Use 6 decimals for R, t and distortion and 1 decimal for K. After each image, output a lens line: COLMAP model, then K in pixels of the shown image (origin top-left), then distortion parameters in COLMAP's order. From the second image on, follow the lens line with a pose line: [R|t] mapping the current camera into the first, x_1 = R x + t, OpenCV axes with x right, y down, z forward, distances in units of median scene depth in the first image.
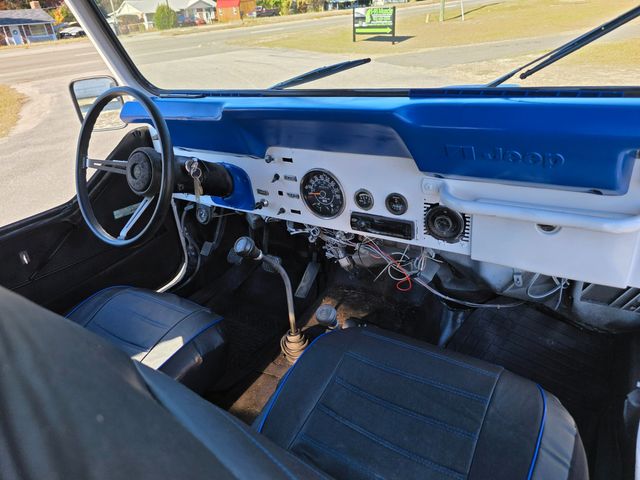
lens RADIAL K [[434.1, 0, 320.0], [0, 434.1, 240.0], [0, 0, 1]] dist [0.011953, -0.002946]
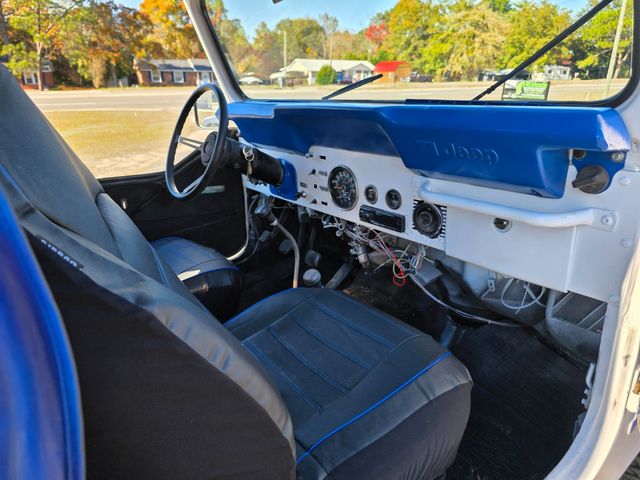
lens RADIAL K [[433.1, 0, 320.0], [0, 433.1, 240.0], [0, 0, 1]] dist [-0.001080, 0.001208]
pose [[0.945279, 0.179387, -0.272521, 0.288143], [-0.211037, 0.973195, -0.091408, 0.150471], [0.248819, 0.143918, 0.957798, -0.124496]]
